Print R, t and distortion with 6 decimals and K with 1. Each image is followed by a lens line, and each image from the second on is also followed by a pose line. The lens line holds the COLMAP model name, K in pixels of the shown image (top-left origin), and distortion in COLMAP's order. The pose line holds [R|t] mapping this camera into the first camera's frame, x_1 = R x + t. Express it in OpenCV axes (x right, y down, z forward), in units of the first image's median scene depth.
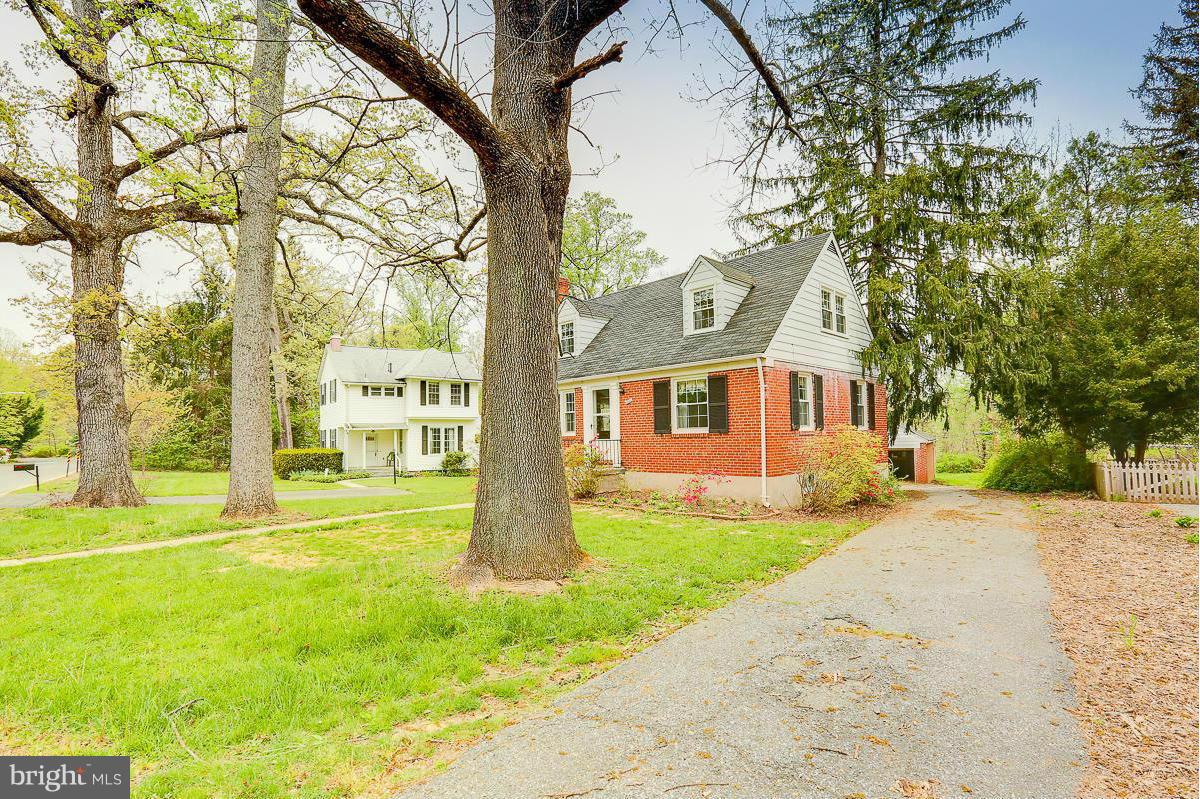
lens RADIAL K [[557.9, 0, 601.3], [0, 557.9, 400.7], [0, 0, 1]] dist [-0.058223, 0.029197]
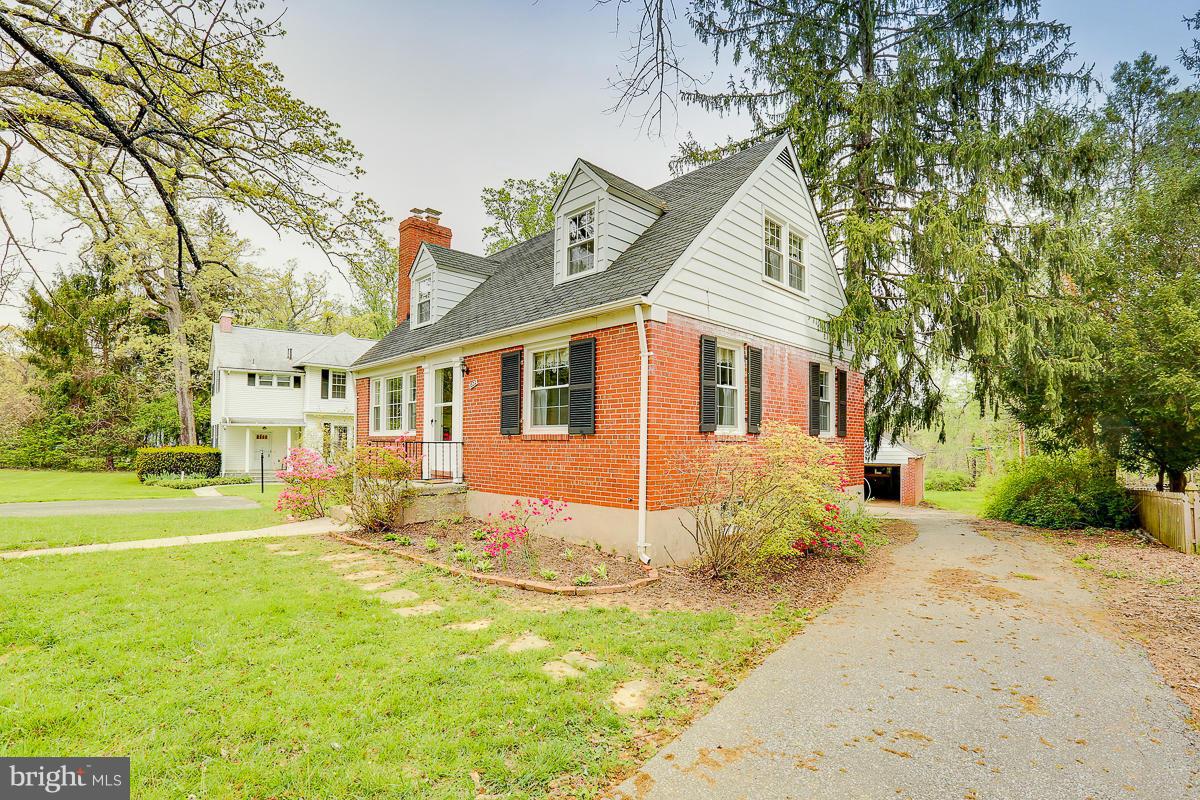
lens RADIAL K [[566.4, 0, 603.1], [0, 566.4, 415.2], [0, 0, 1]] dist [-0.054037, 0.023084]
pose [[0.999340, 0.025236, 0.026146, 0.172689], [-0.025627, 0.999563, 0.014734, 0.021944], [-0.025762, -0.015394, 0.999550, 0.302982]]
